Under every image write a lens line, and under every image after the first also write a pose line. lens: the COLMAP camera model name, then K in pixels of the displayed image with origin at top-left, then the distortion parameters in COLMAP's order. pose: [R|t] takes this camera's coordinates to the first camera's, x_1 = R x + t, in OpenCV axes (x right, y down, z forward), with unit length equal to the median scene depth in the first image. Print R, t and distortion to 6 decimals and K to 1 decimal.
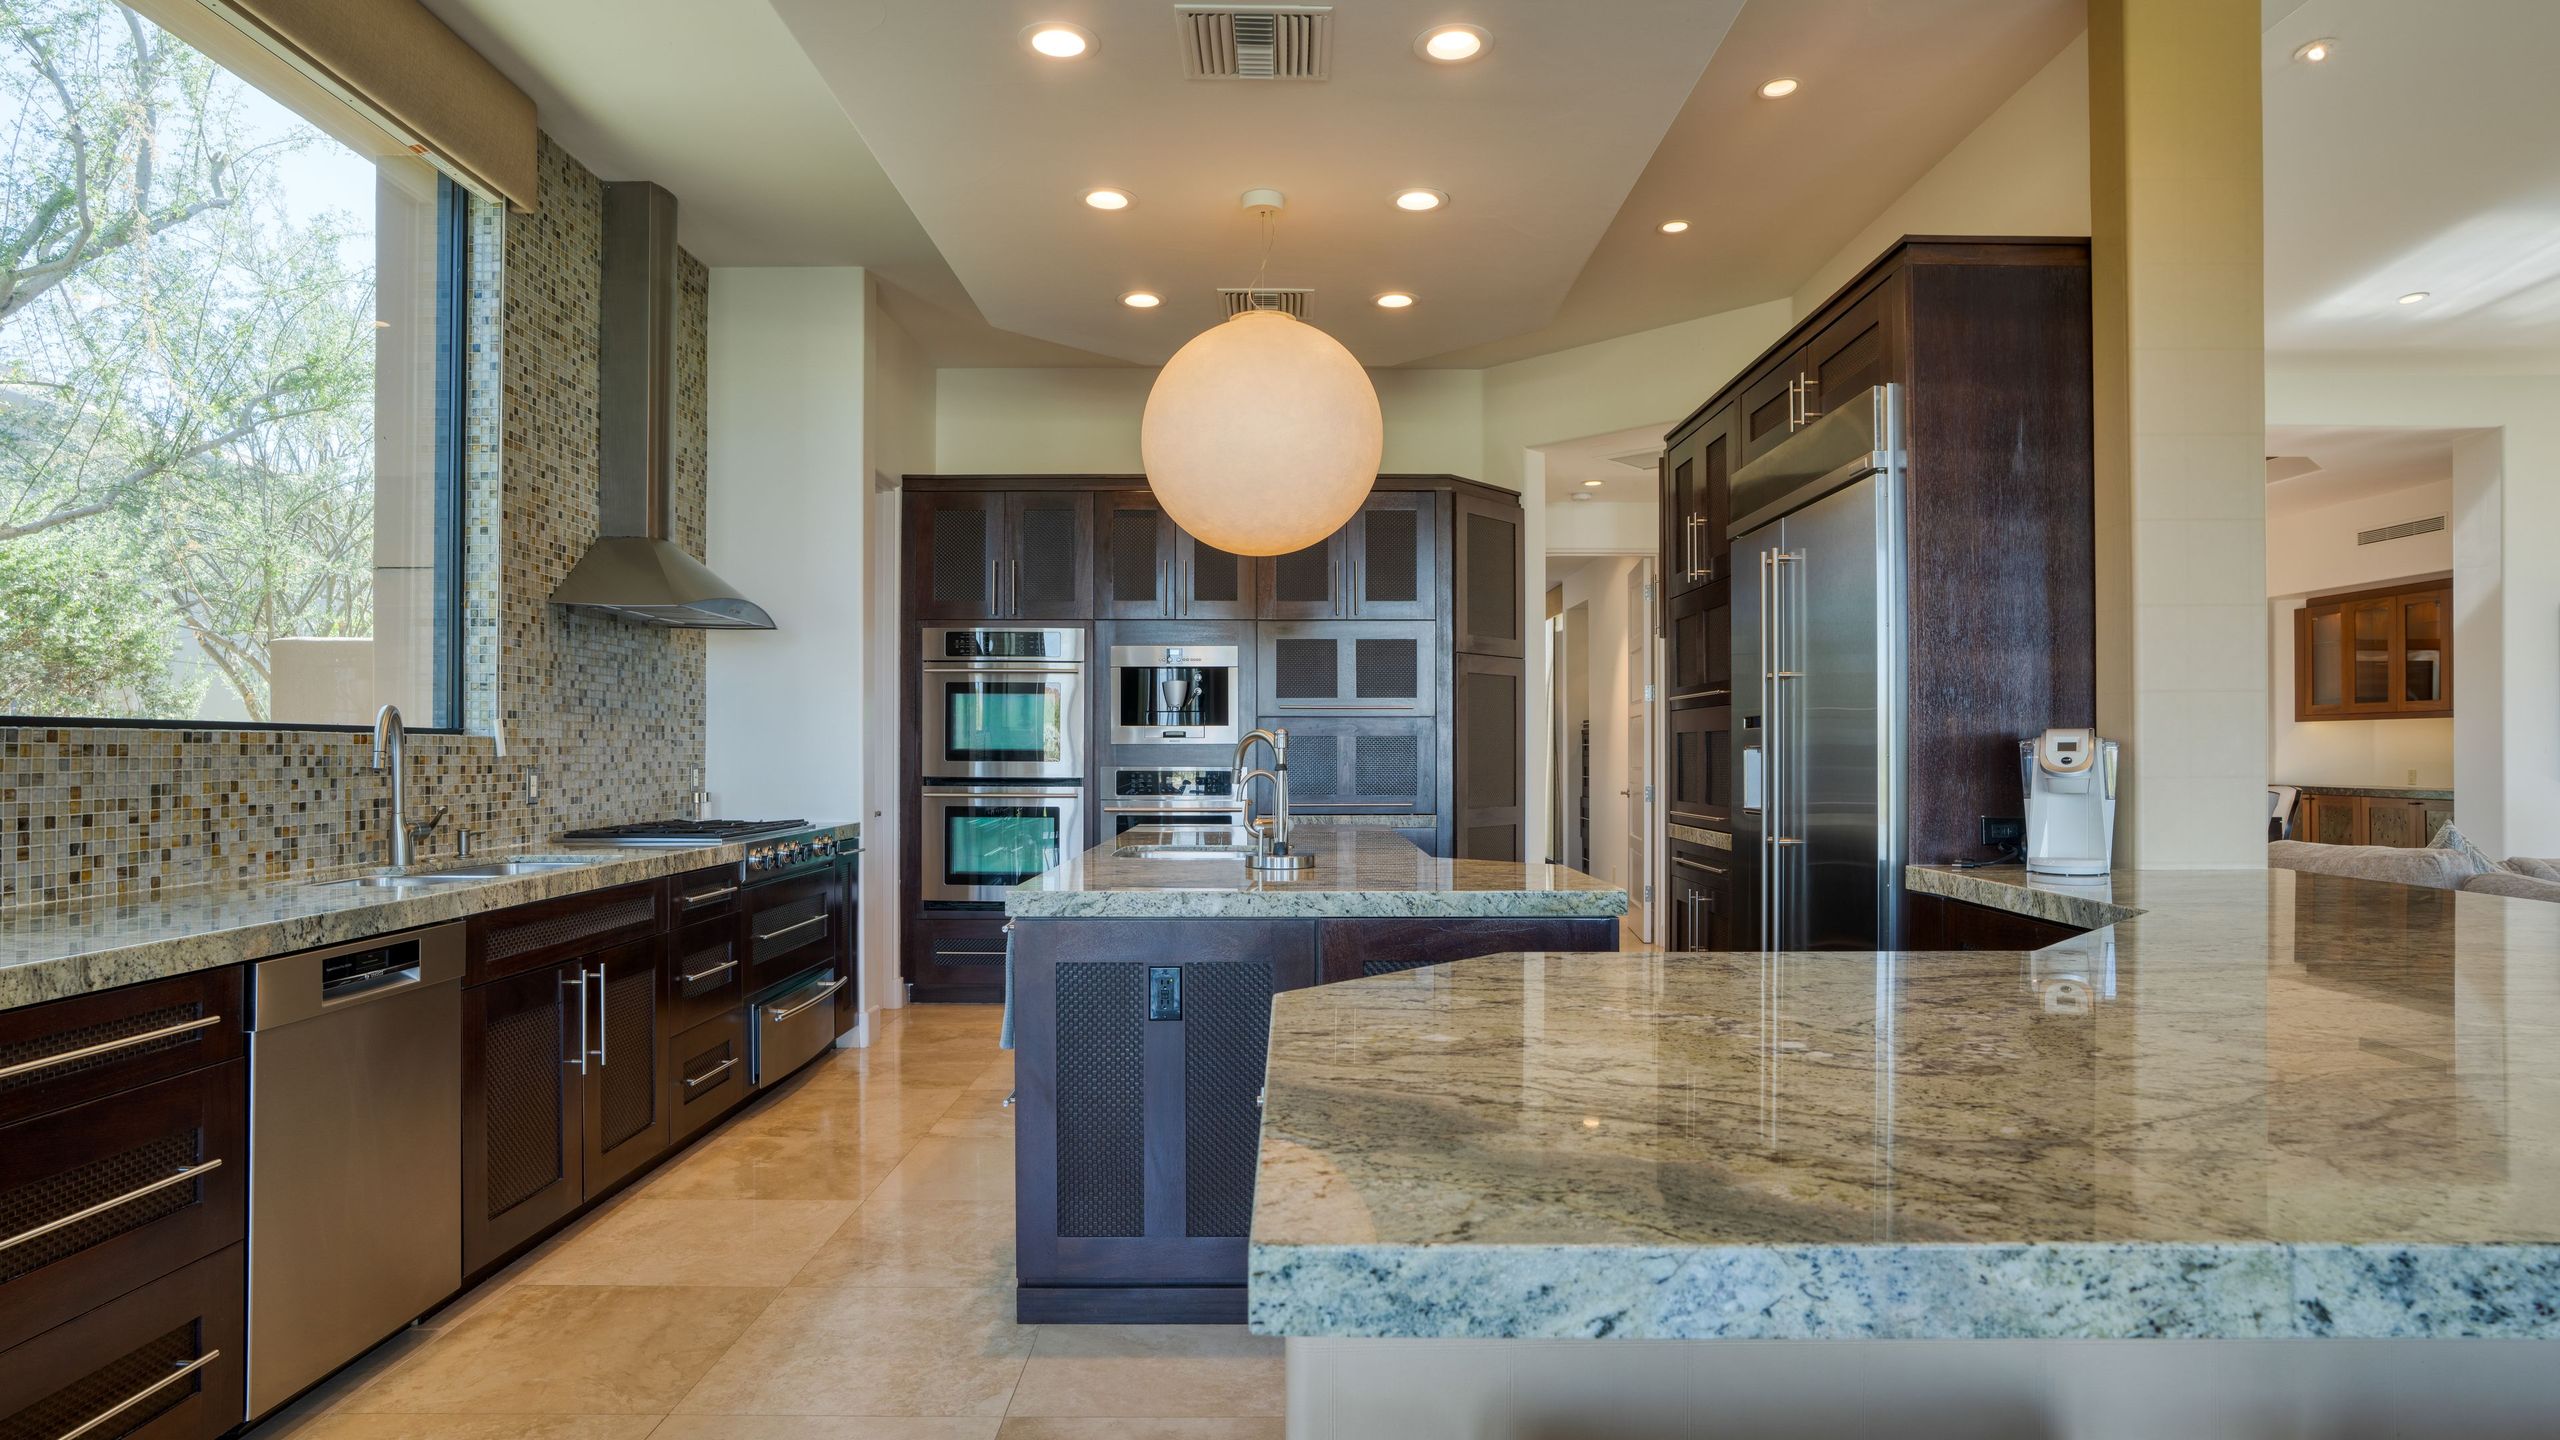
lens RADIAL K [[1422.7, 0, 1320.5], [0, 1422.7, 743.2], [0, 0, 1]] dist [-0.054468, 0.032630]
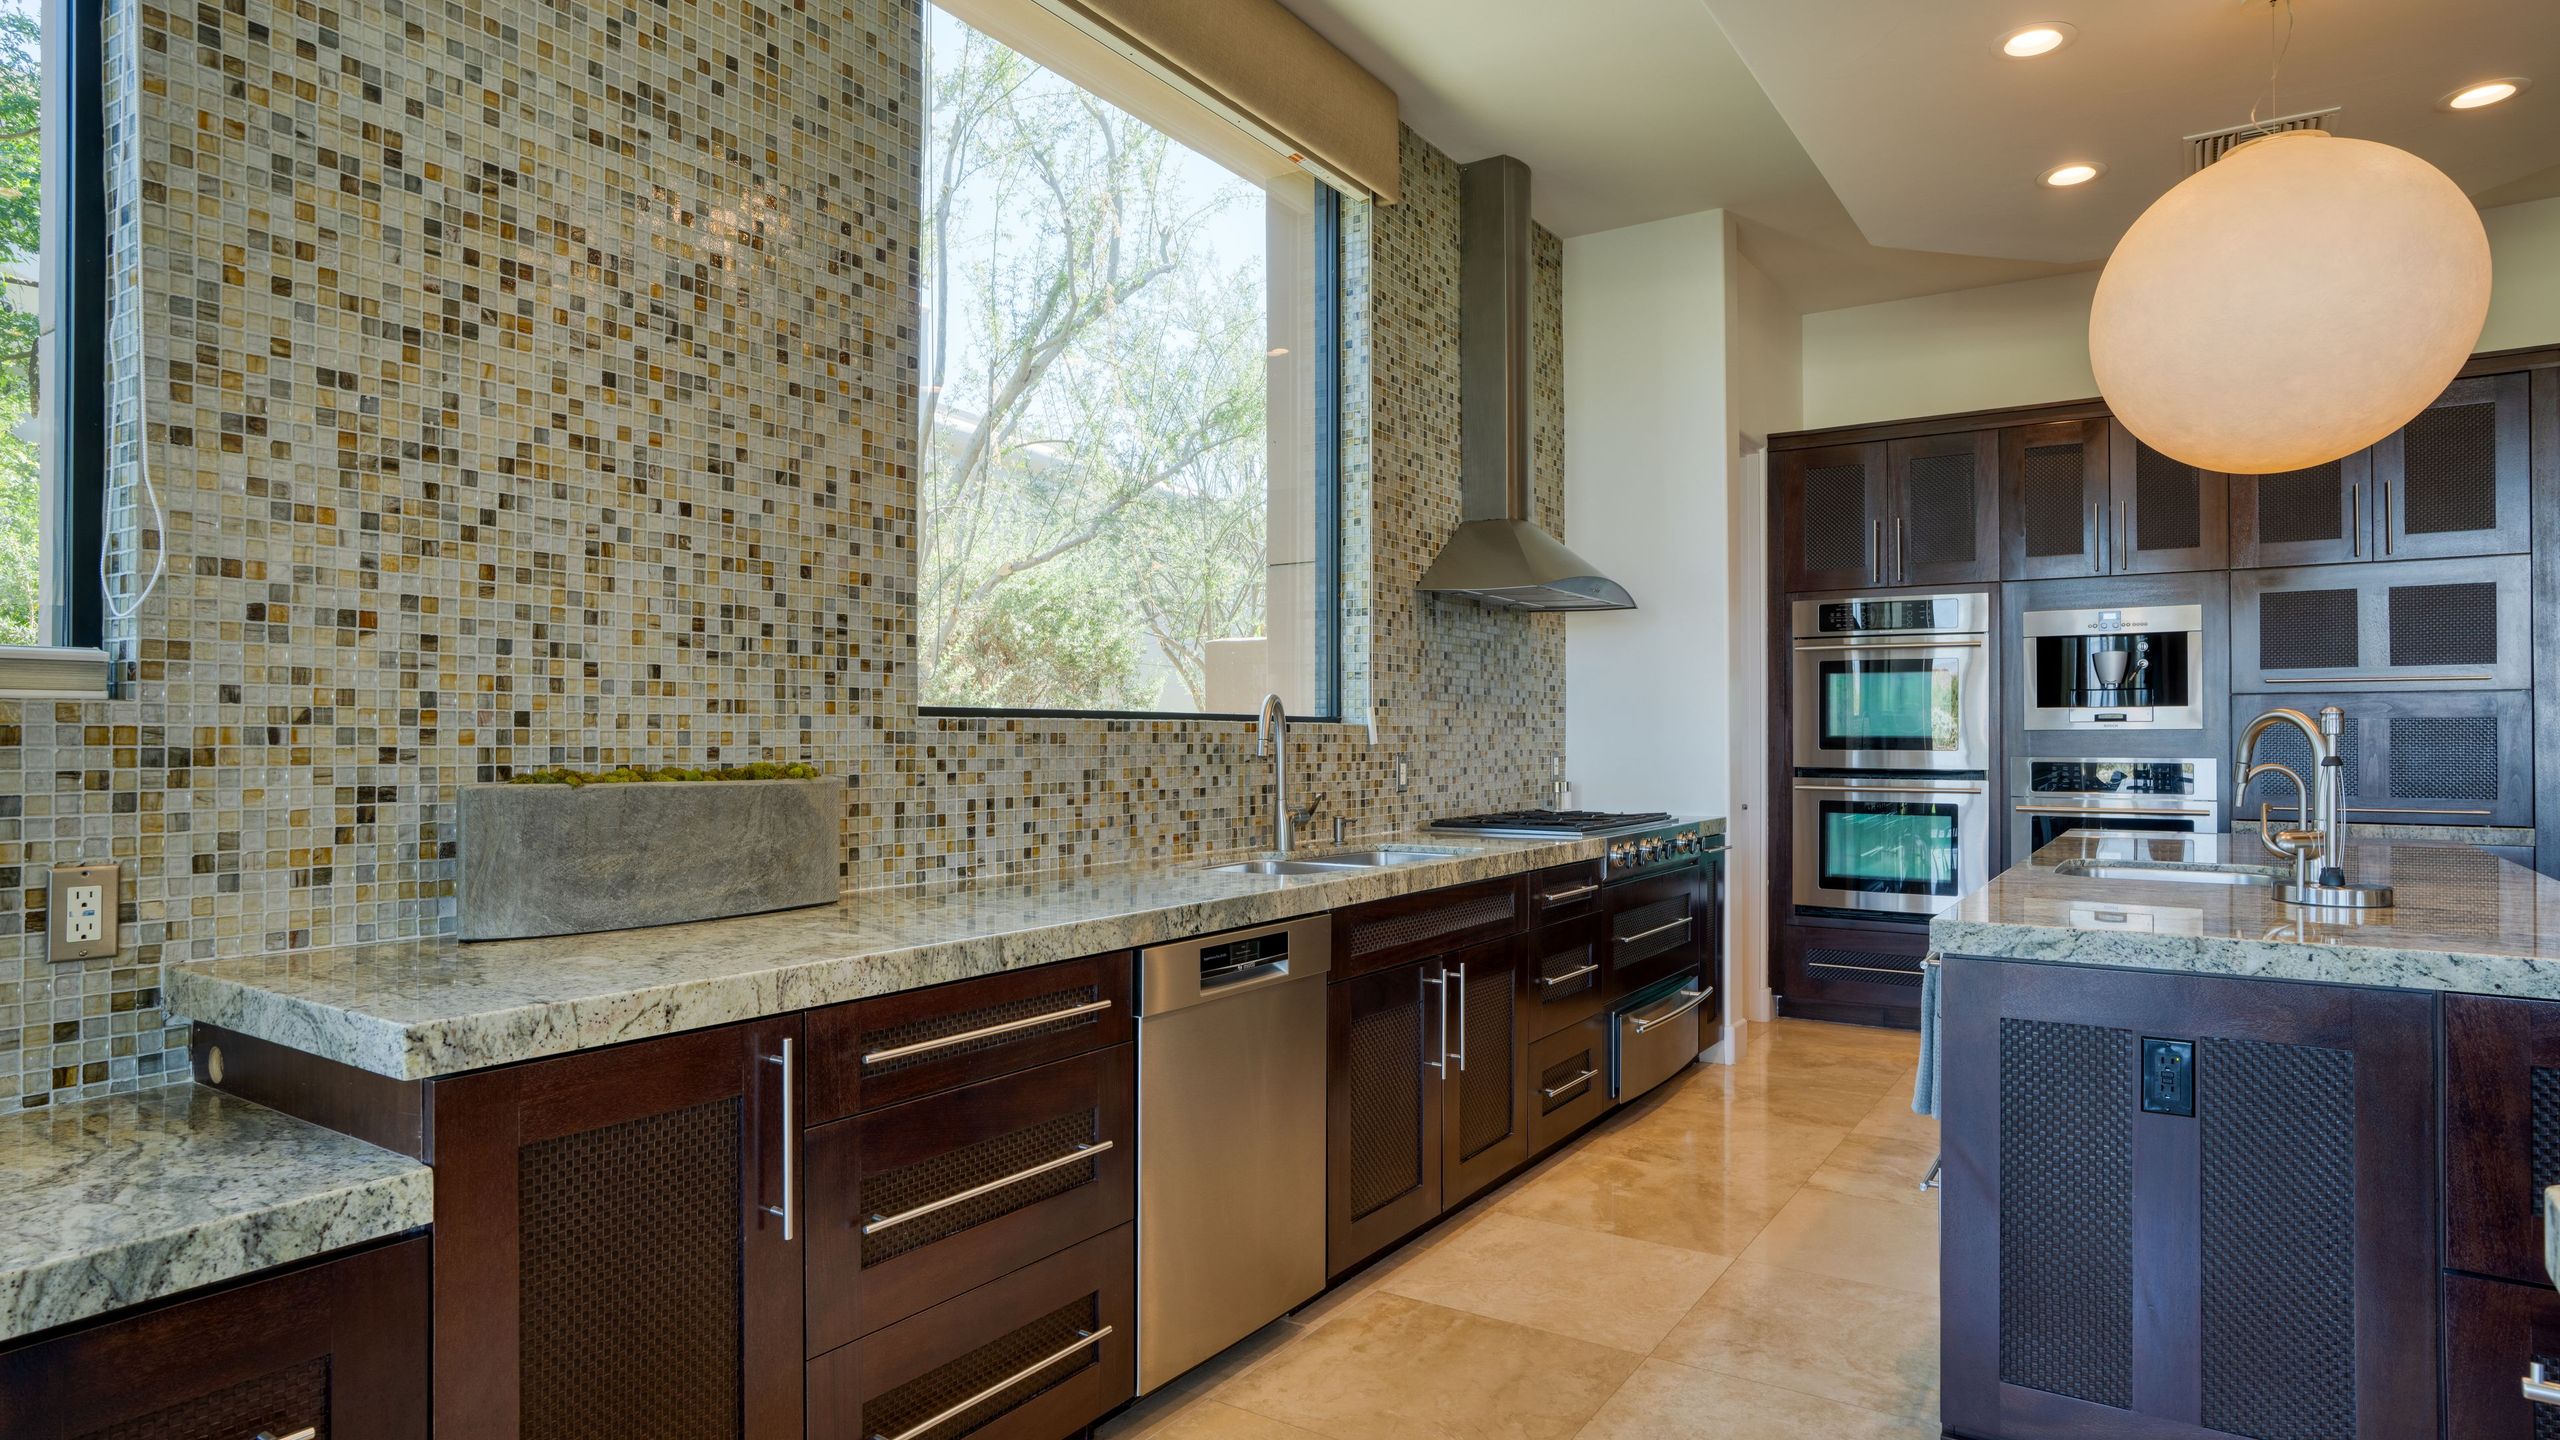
lens RADIAL K [[1422.7, 0, 1276.9], [0, 1422.7, 732.5], [0, 0, 1]] dist [-0.054468, 0.032630]
pose [[0.818677, -0.002551, -0.574249, -0.048502], [0.003437, 0.999994, 0.000458, 0.000347], [0.574245, -0.002348, 0.818680, 0.110673]]
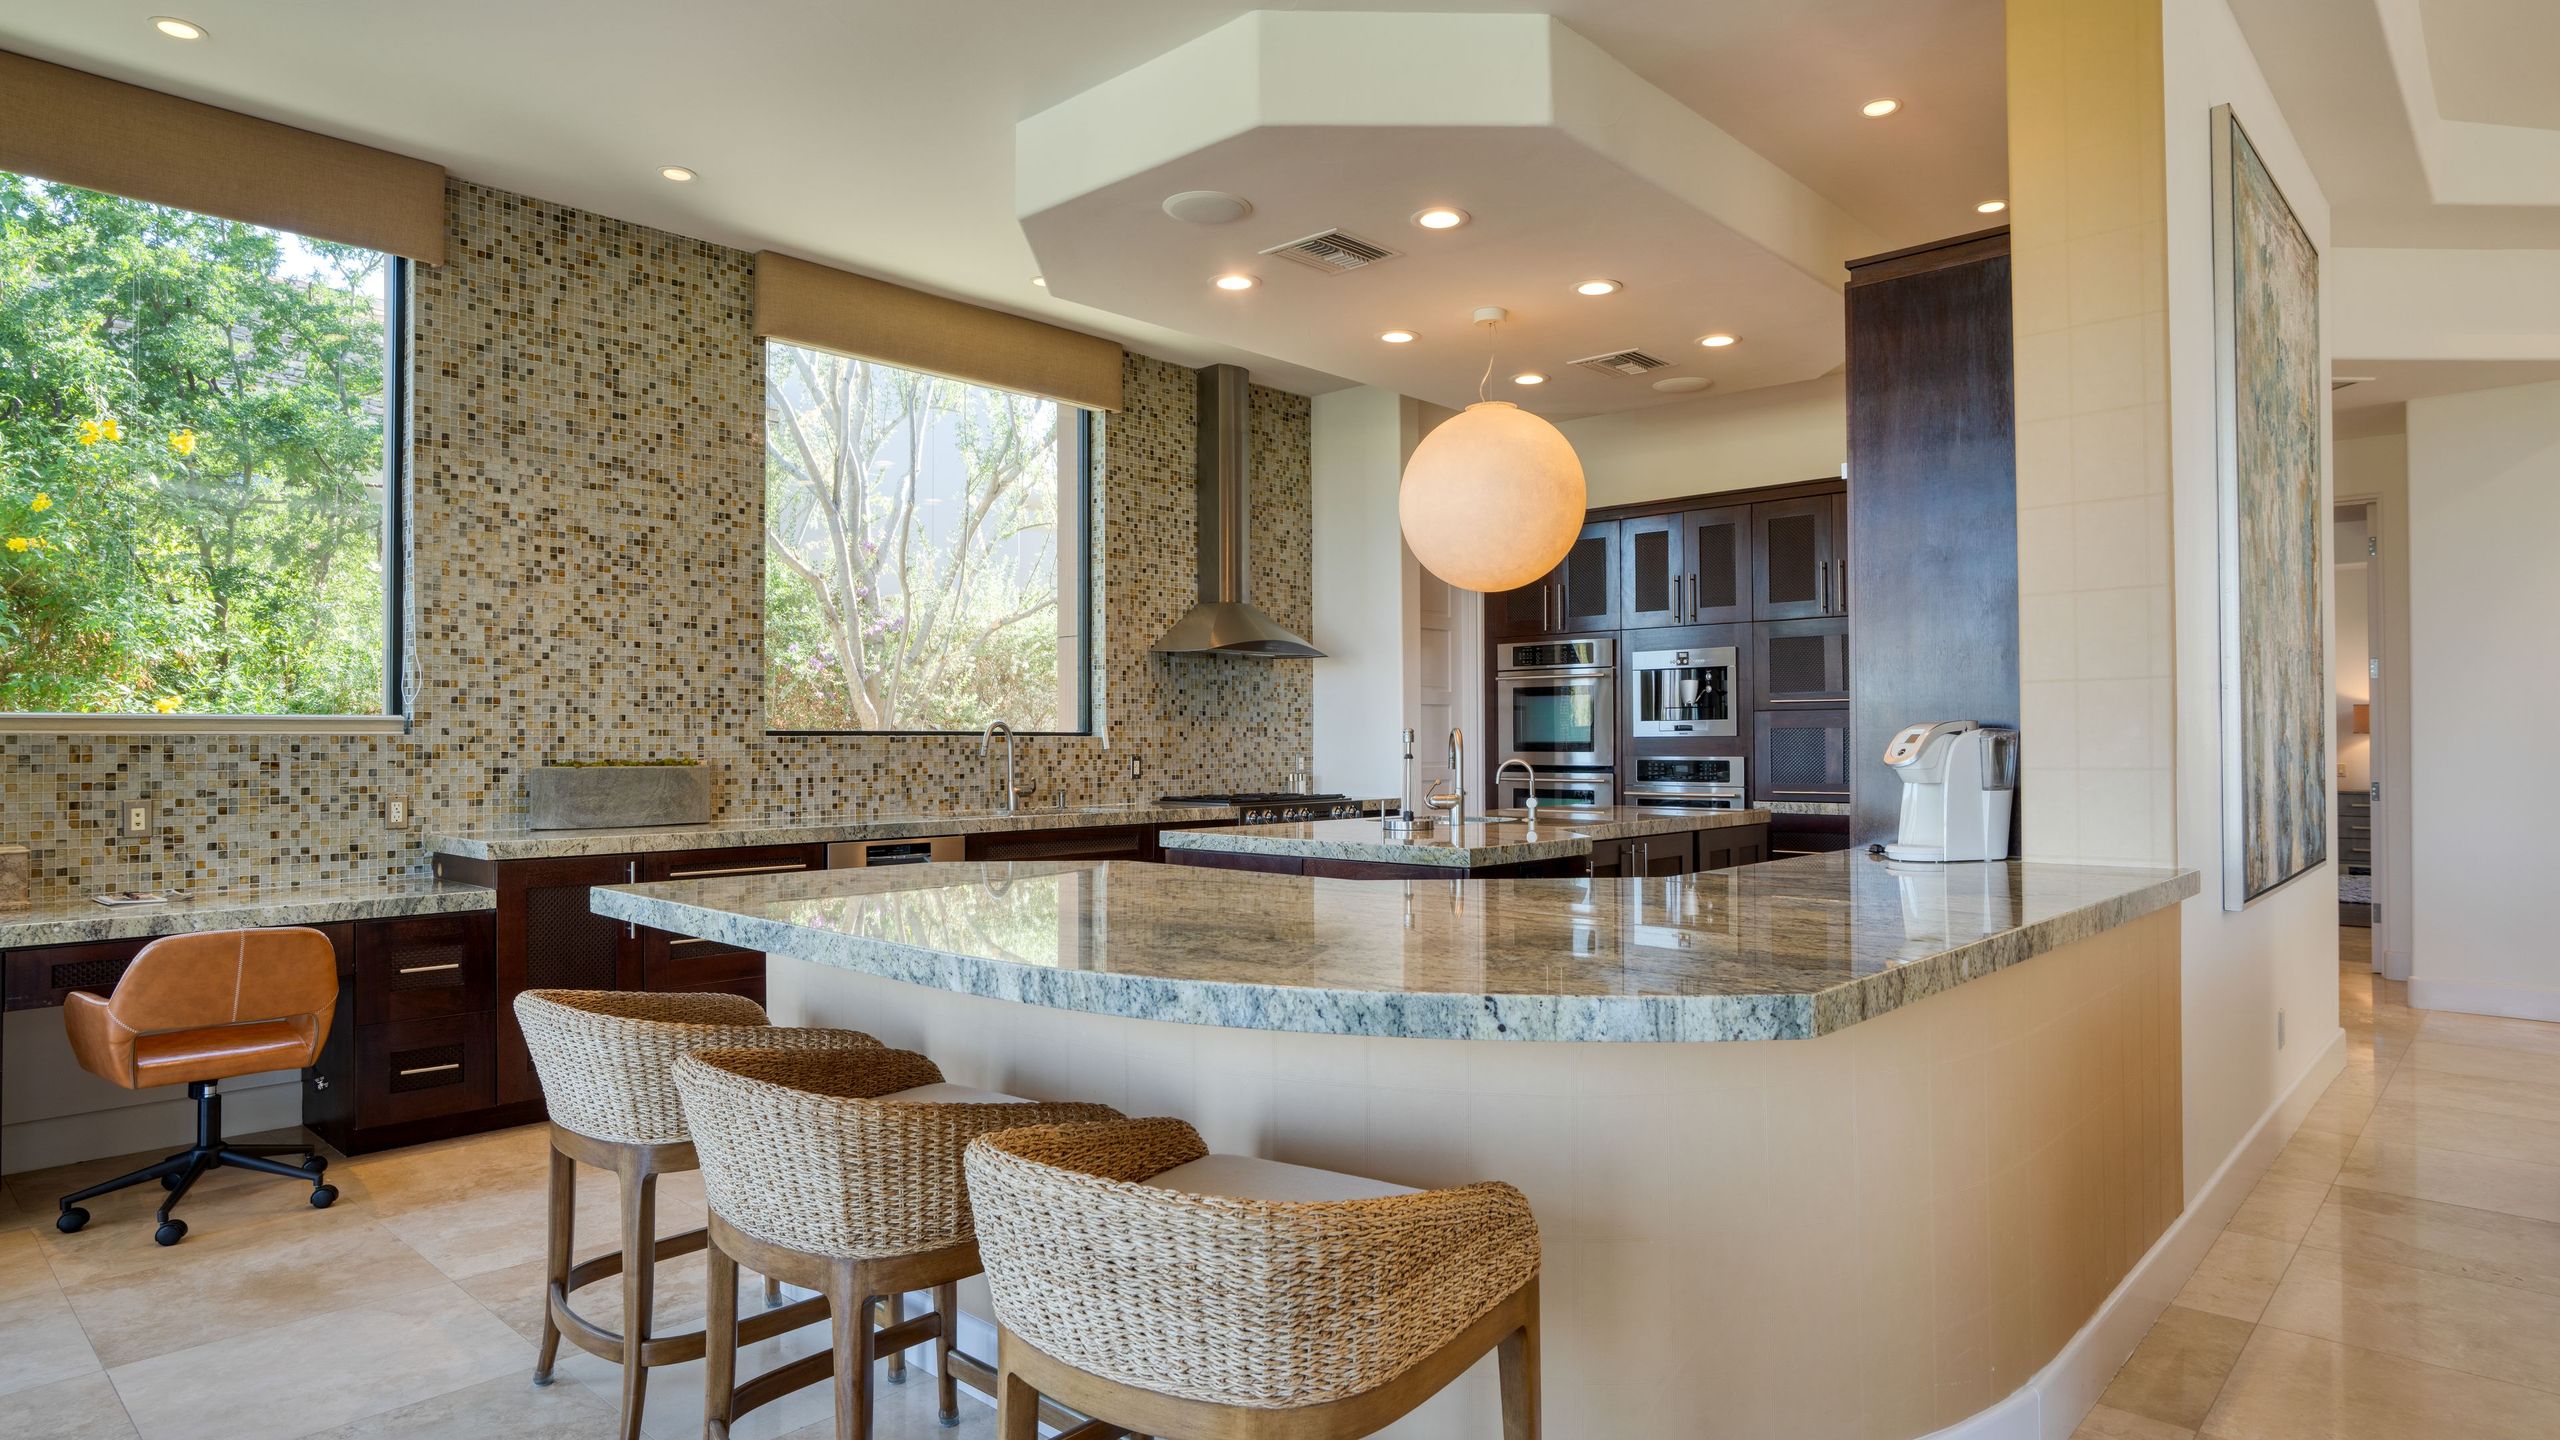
lens RADIAL K [[1422.7, 0, 1244.9], [0, 1422.7, 736.4], [0, 0, 1]] dist [-0.054468, 0.032630]
pose [[0.705745, -0.006759, -0.708434, 0.643753], [0.008421, 0.999964, -0.001152, -0.001647], [0.708416, -0.005153, 0.705777, -0.052175]]
